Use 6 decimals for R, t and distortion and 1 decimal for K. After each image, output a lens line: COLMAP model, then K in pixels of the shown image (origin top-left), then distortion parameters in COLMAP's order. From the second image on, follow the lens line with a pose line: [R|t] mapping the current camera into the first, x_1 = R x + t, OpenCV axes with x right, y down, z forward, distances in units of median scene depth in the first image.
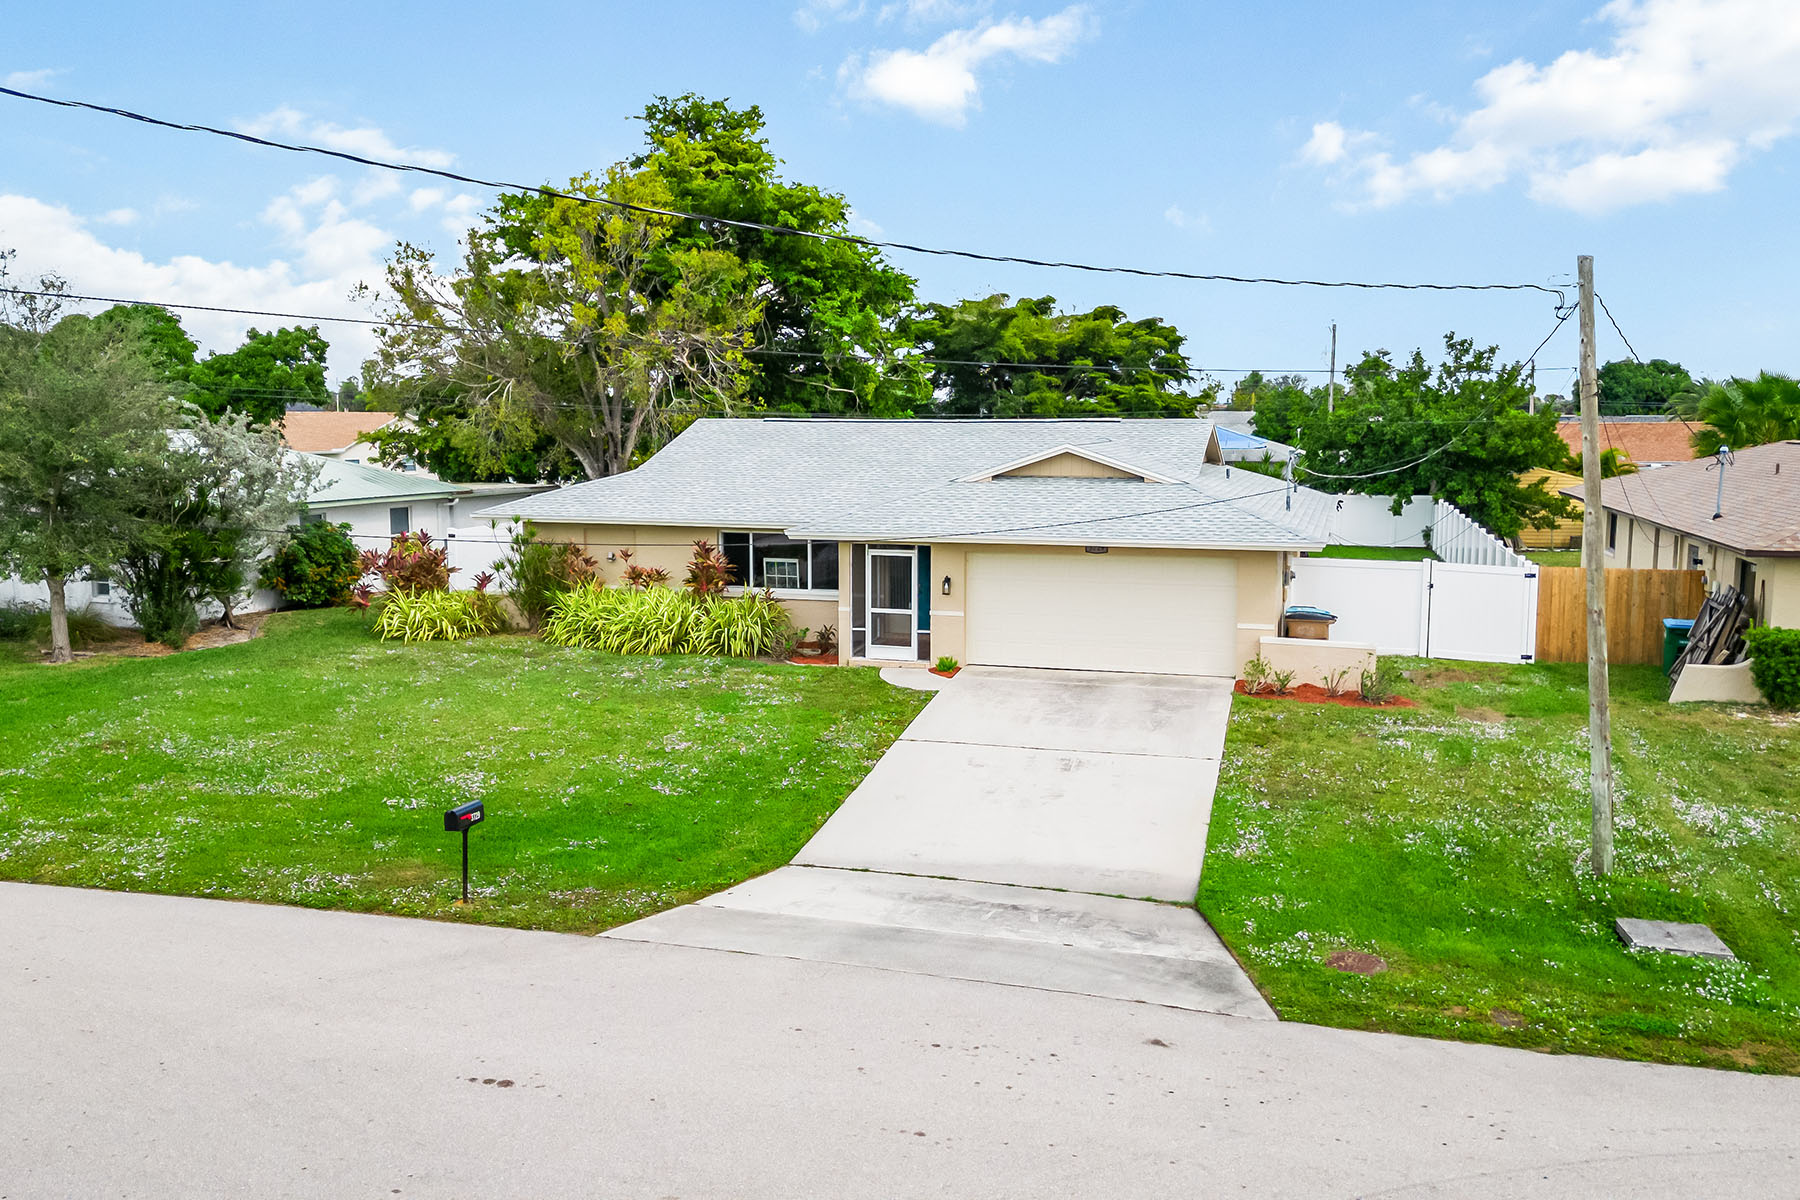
lens RADIAL K [[1464.7, 0, 900.0], [0, 1464.7, 600.0], [0, 0, 1]] dist [0.097934, -0.144525]
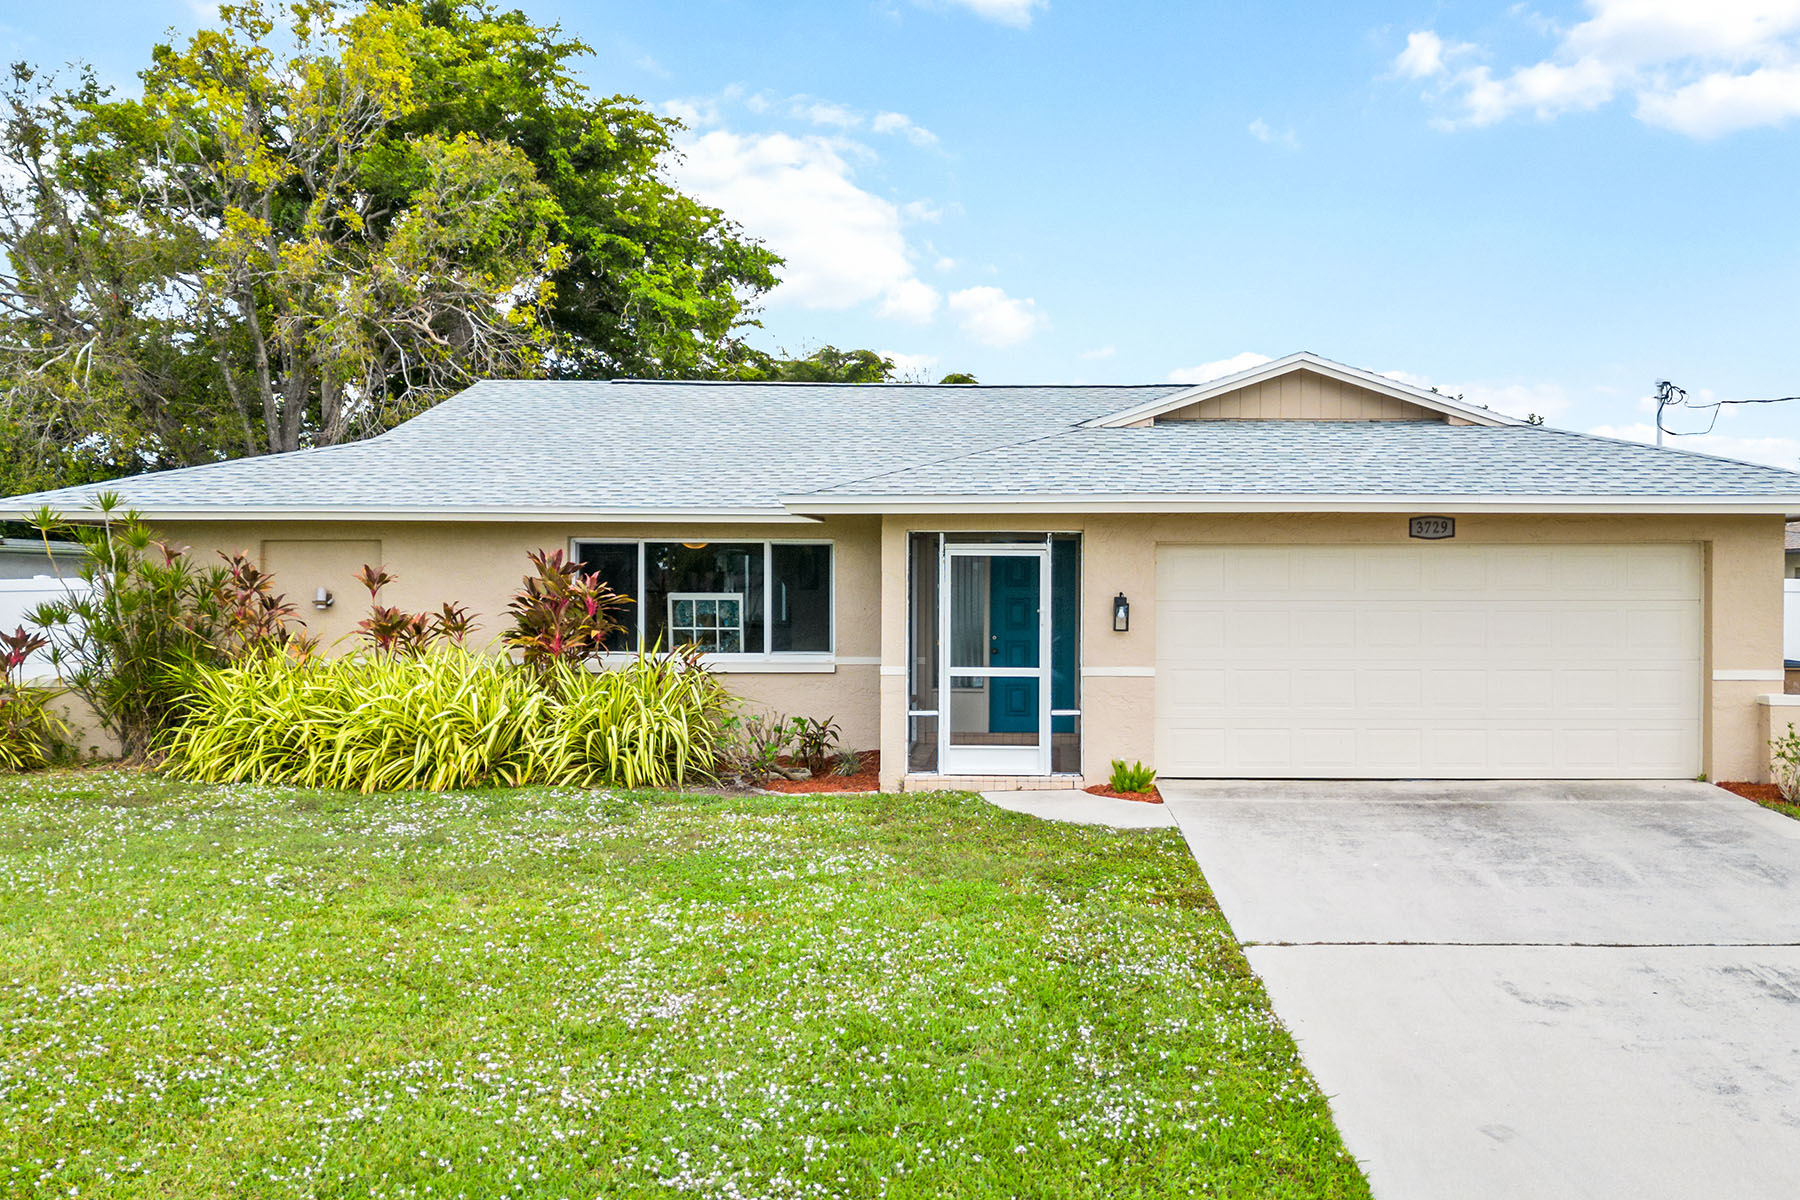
lens RADIAL K [[1533.5, 0, 1061.0], [0, 1533.5, 602.0], [0, 0, 1]] dist [0.029689, -0.010054]
pose [[0.953001, -0.000687, 0.302965, -0.137678], [0.036061, 0.993146, -0.111179, 0.041385], [-0.300812, 0.116879, 0.946494, 0.519640]]
